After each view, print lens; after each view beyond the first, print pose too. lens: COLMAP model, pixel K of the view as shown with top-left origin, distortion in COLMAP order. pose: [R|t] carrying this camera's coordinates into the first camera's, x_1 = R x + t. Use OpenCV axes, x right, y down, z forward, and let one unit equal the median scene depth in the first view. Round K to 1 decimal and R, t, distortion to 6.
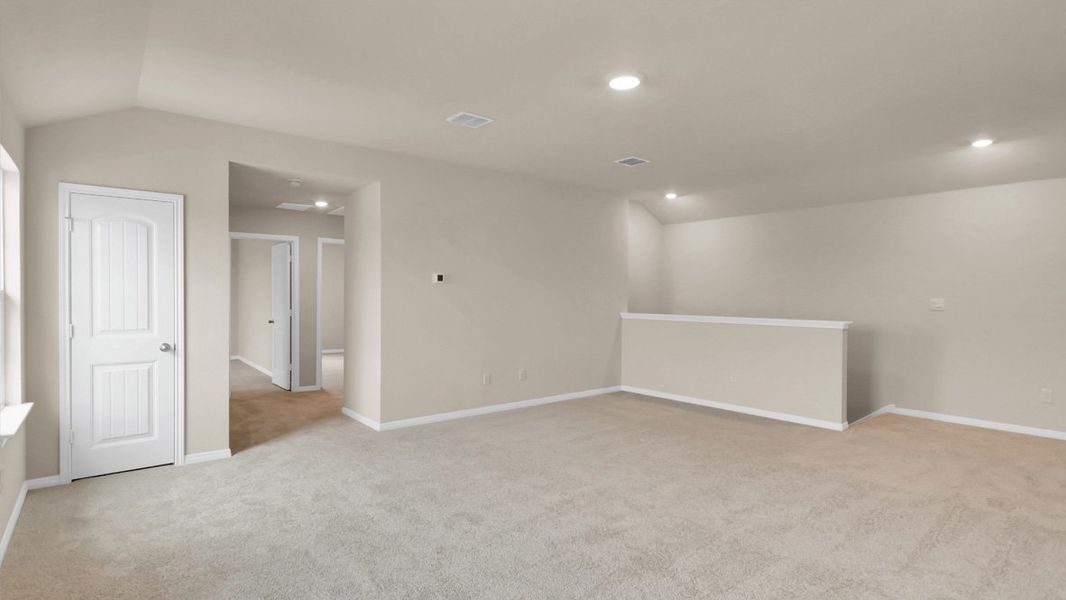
lens RADIAL K [[516.3, 0, 535.2], [0, 516.3, 299.5], [0, 0, 1]] dist [0.010492, -0.001558]
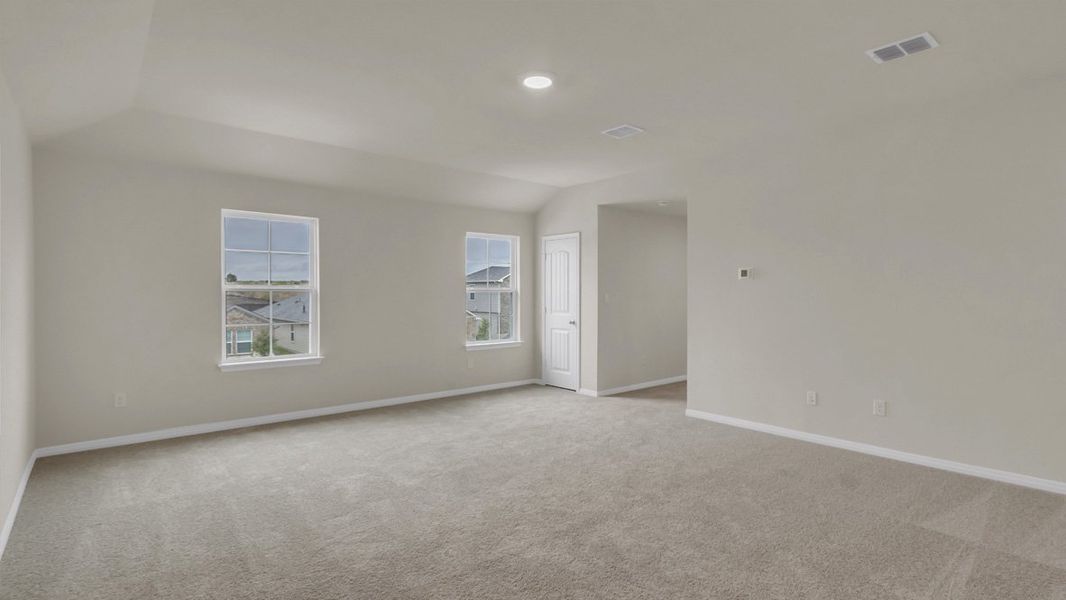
lens RADIAL K [[516.3, 0, 536.5], [0, 516.3, 295.3], [0, 0, 1]] dist [0.010492, -0.001558]
pose [[0.049257, 0.003005, -0.998782, 1.007389], [-0.013640, 0.999904, 0.002336, 0.001476], [0.998693, 0.013508, 0.049293, 0.804635]]
